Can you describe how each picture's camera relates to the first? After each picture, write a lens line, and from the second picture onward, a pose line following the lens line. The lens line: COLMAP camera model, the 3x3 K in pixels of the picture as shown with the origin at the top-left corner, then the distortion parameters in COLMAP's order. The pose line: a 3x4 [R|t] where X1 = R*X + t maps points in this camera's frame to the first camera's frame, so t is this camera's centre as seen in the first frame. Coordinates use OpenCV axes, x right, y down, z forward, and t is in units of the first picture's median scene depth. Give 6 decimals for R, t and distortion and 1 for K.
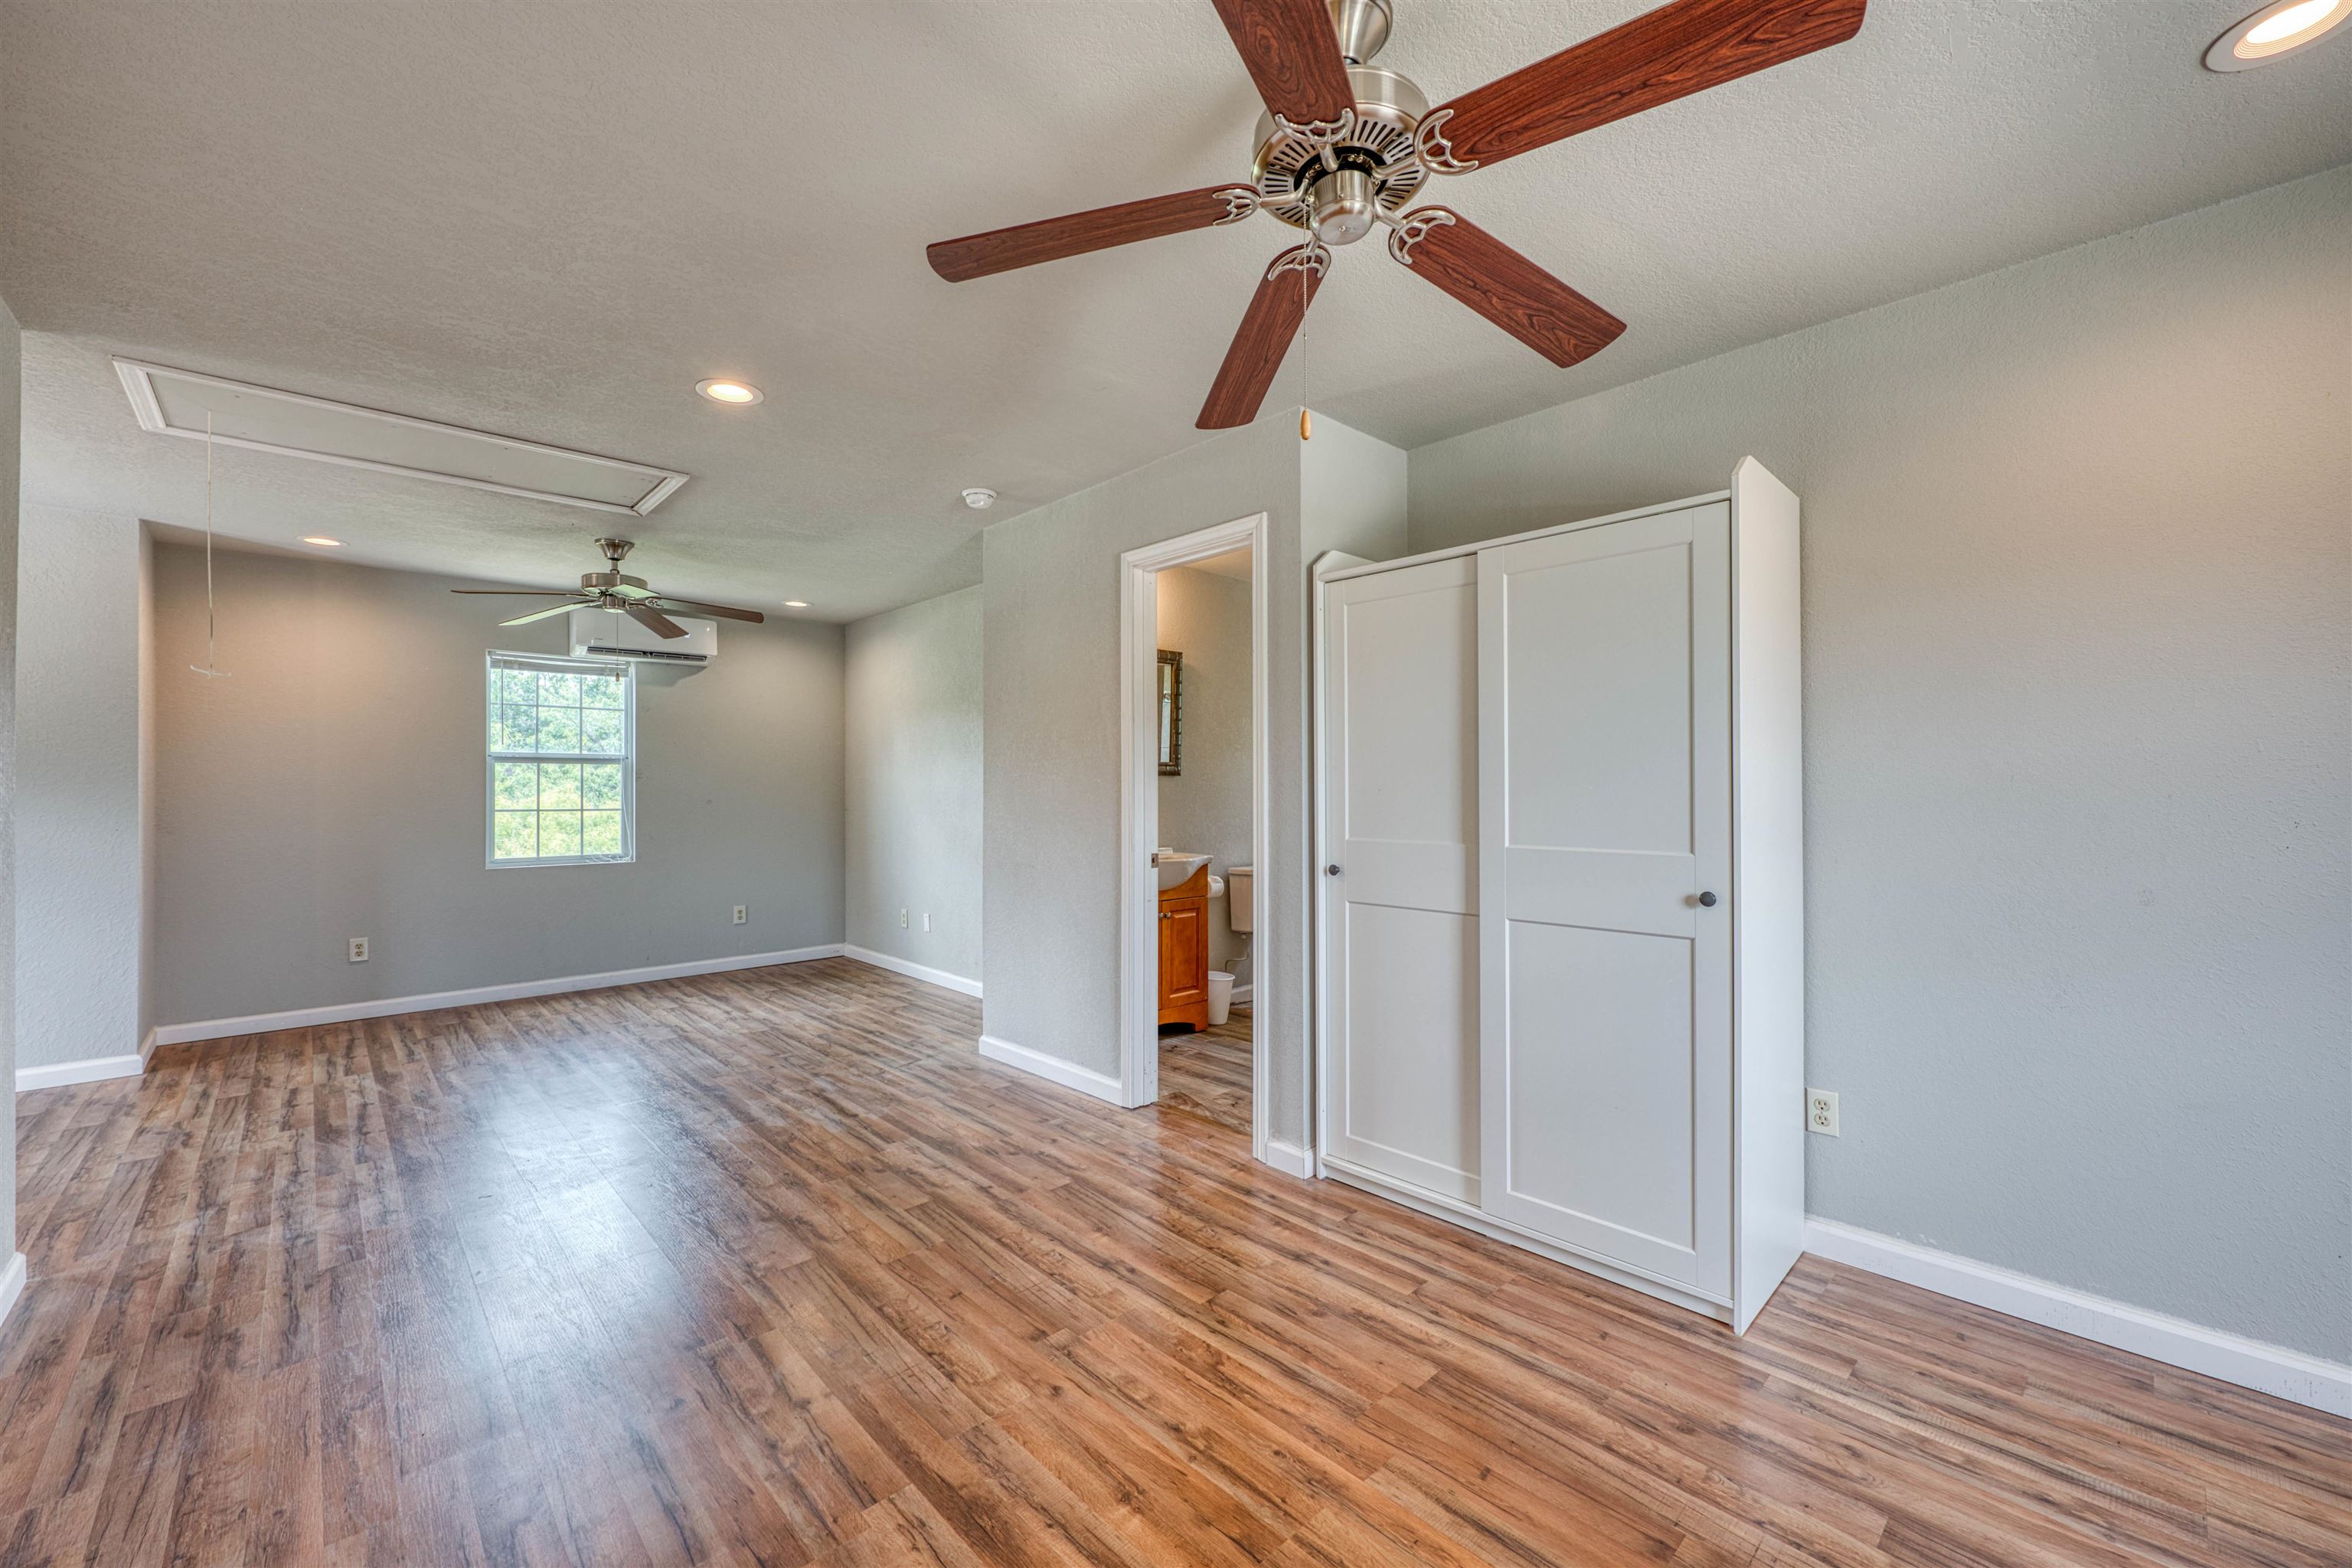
lens RADIAL K [[946.2, 0, 1173.2], [0, 946.2, 780.2], [0, 0, 1]] dist [-0.005077, 0.001894]
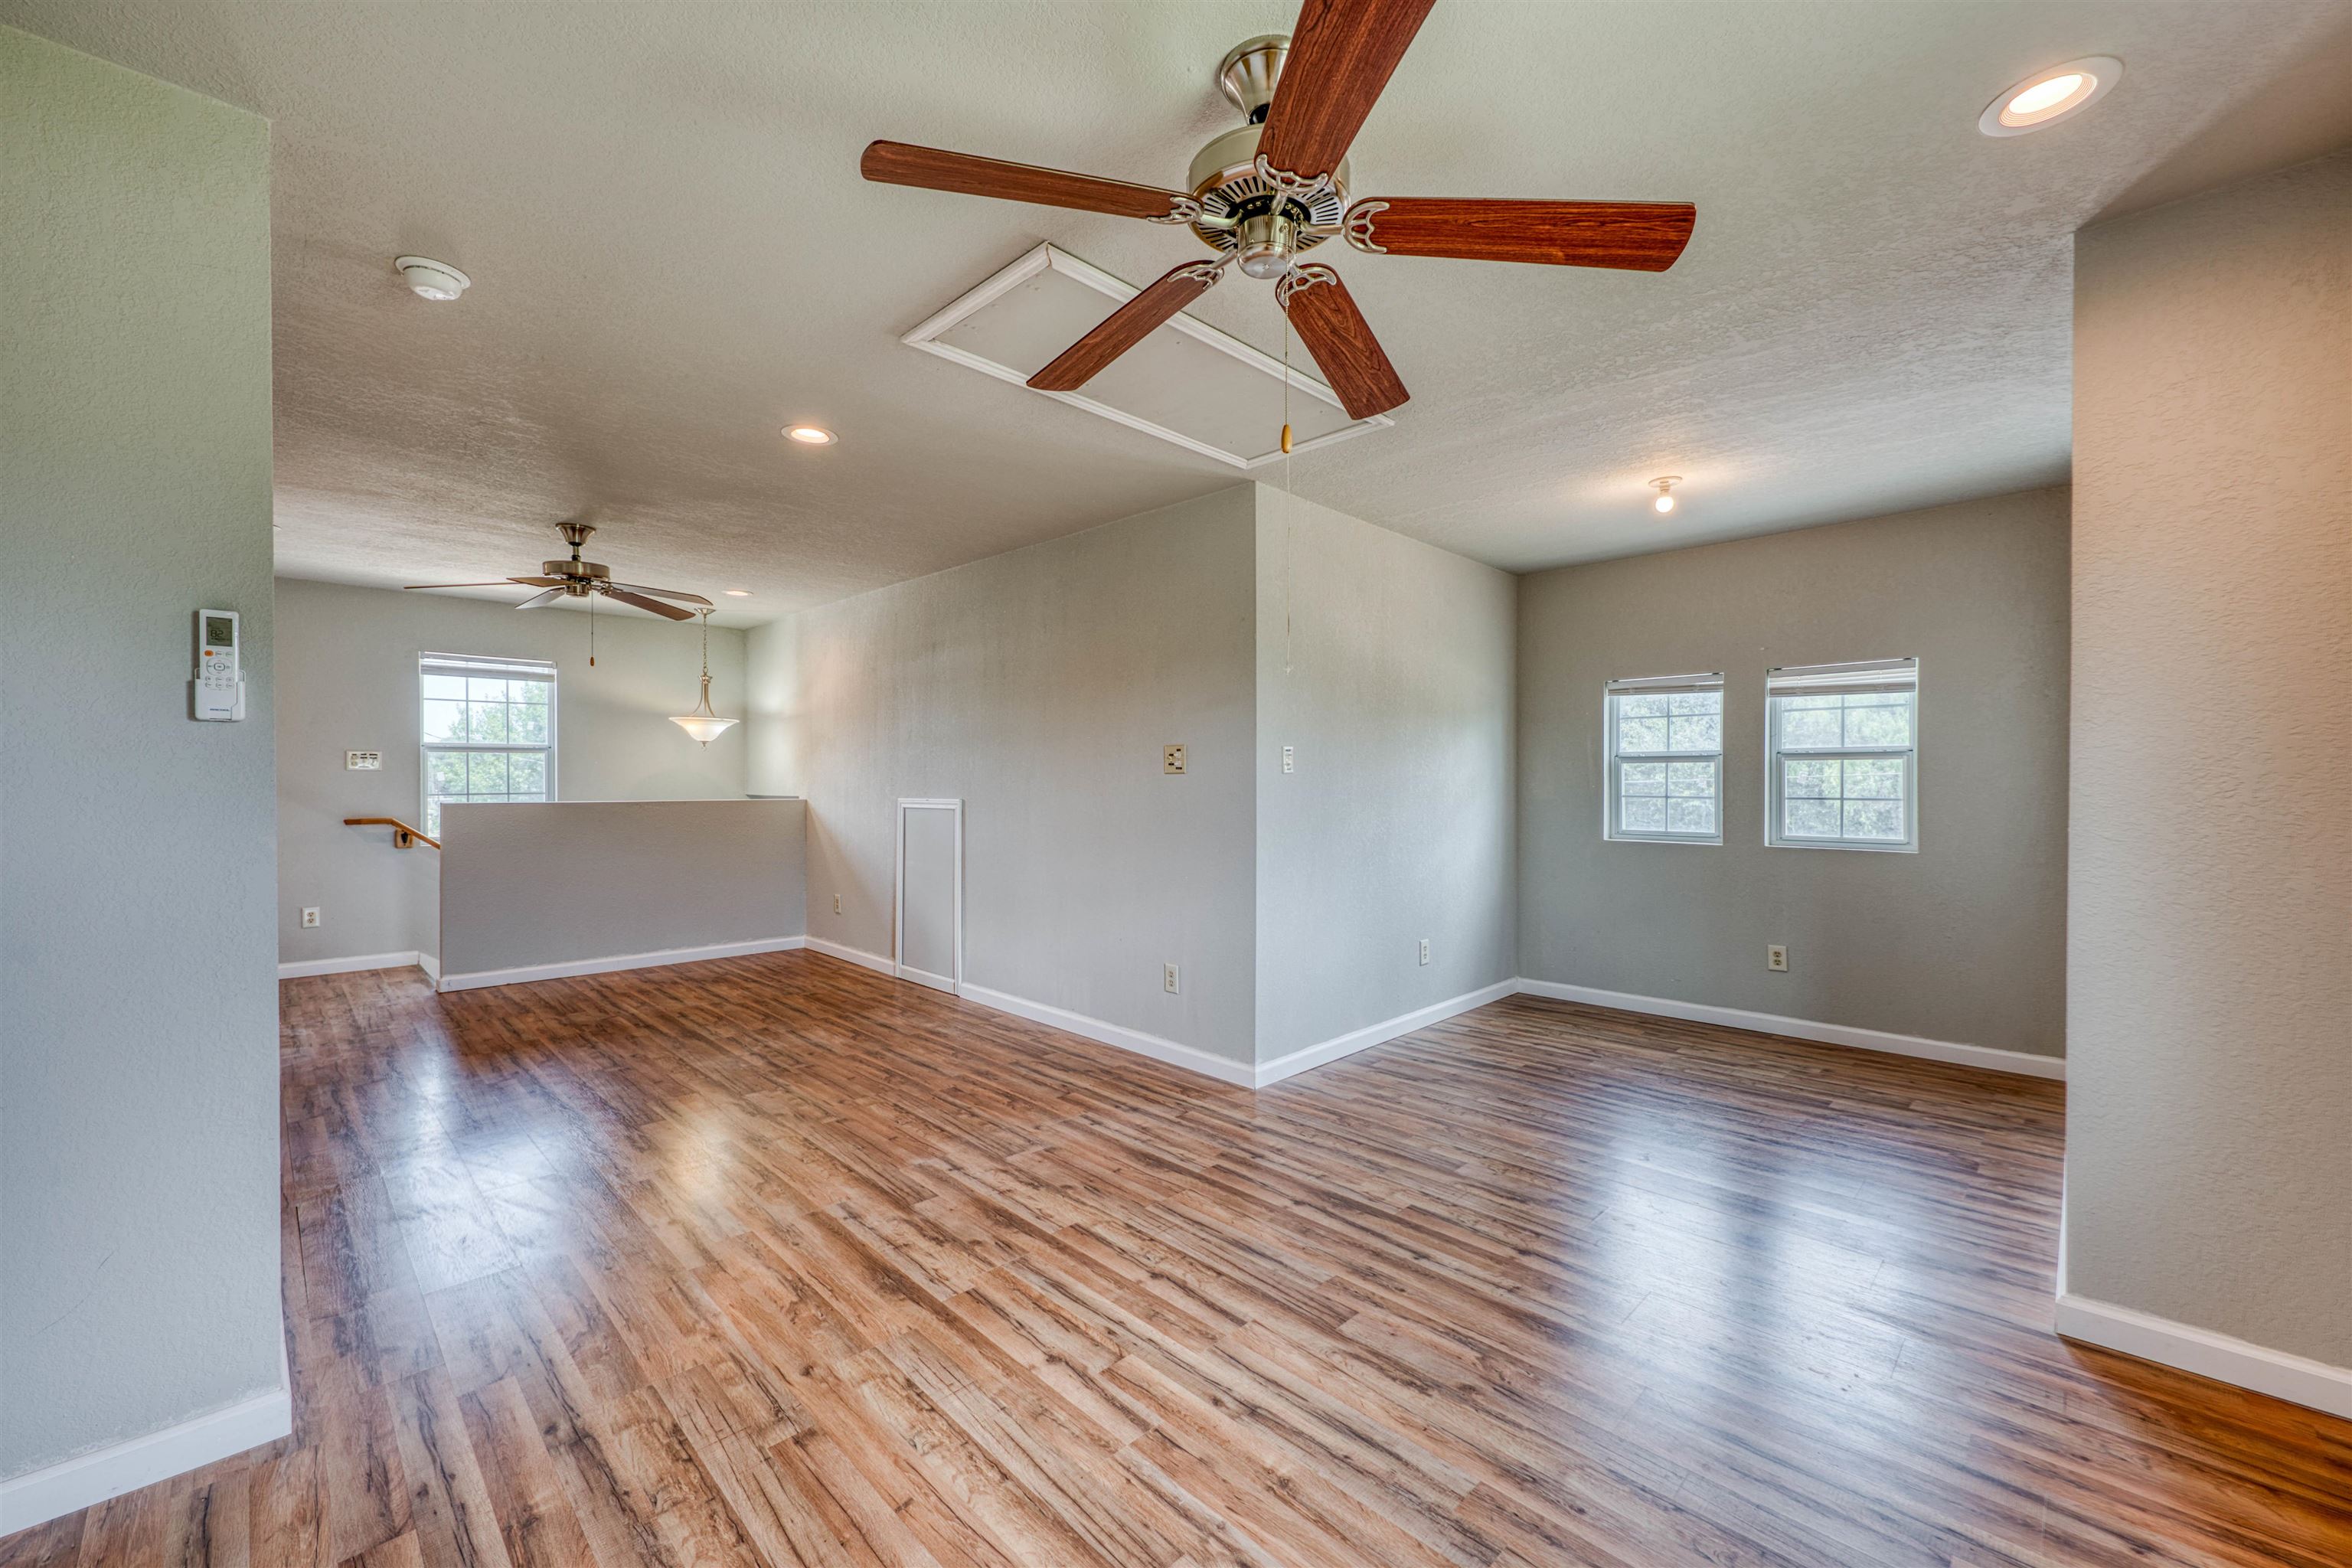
lens RADIAL K [[946.2, 0, 1174.5], [0, 946.2, 787.1], [0, 0, 1]] dist [-0.005077, 0.001894]
pose [[-0.999375, 0.002546, -0.035246, -0.704286], [0.002400, 0.999988, 0.004179, 0.015461], [0.035256, 0.004092, -0.999370, 1.753434]]
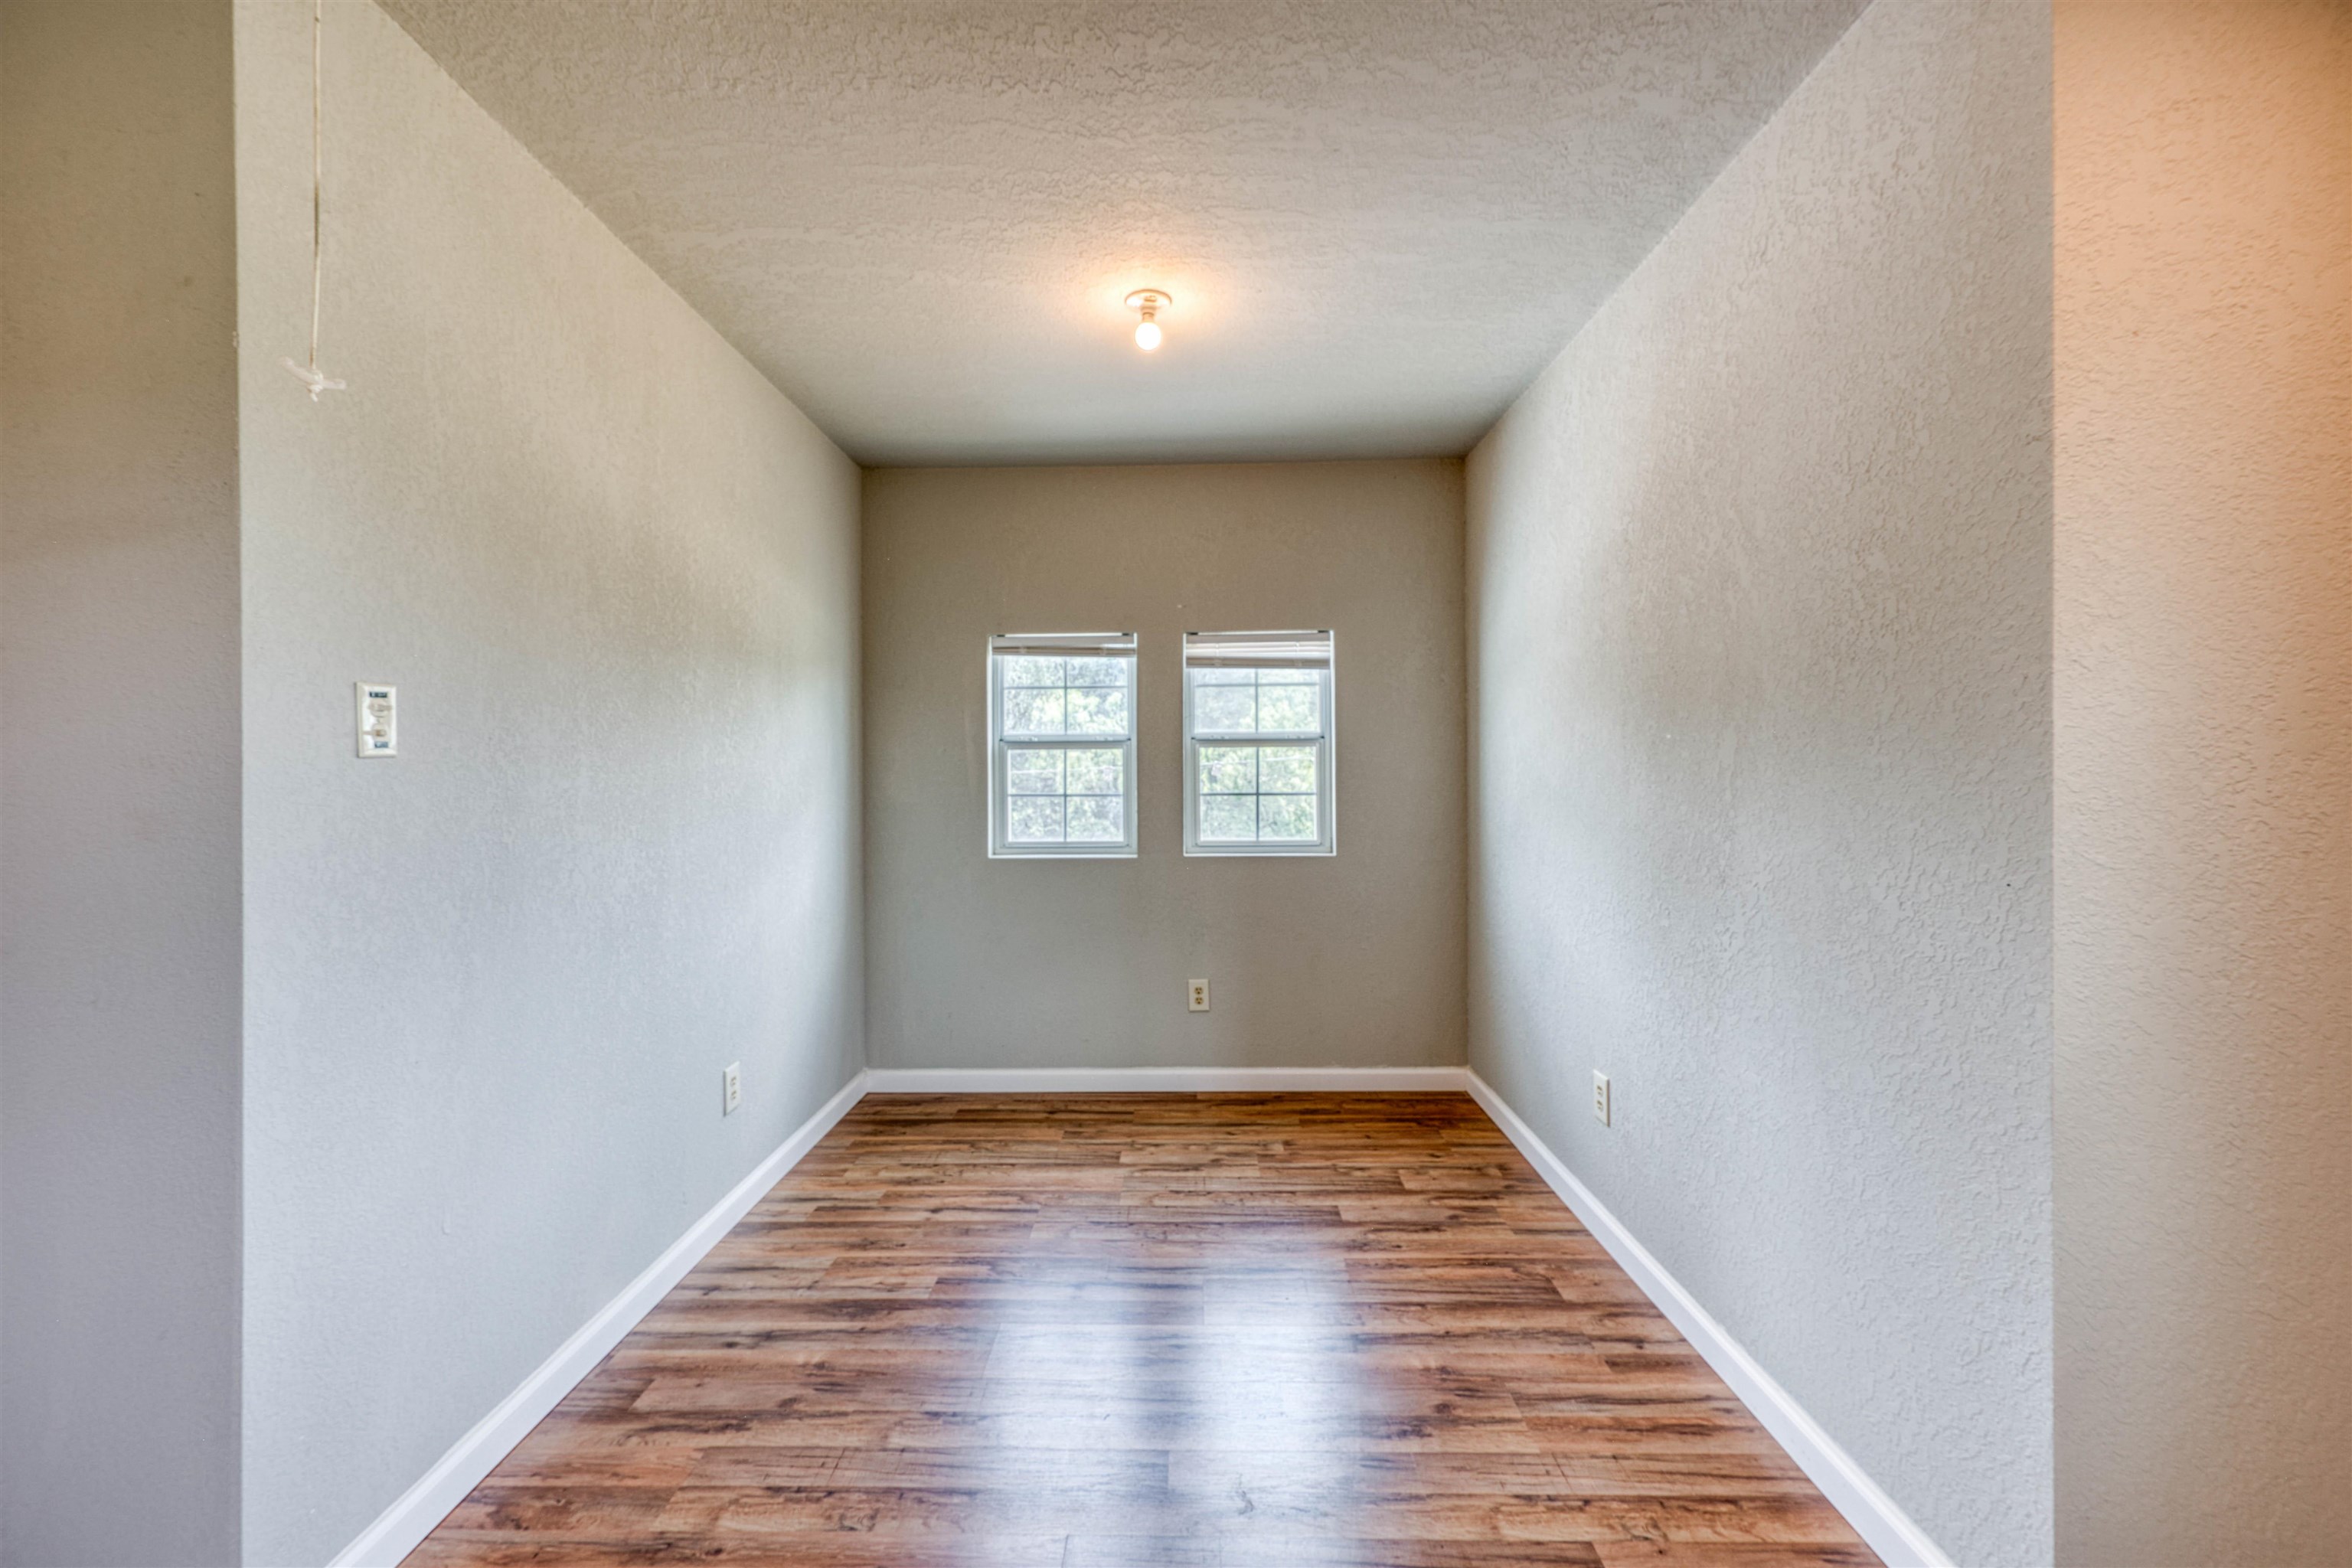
lens RADIAL K [[946.2, 0, 1174.5], [0, 946.2, 772.3], [0, 0, 1]] dist [-0.005077, 0.001894]
pose [[-0.705585, 0.004524, -0.708611, -0.825945], [0.008689, 0.999960, -0.002268, 0.015679], [0.708572, -0.007757, -0.705596, 1.203240]]
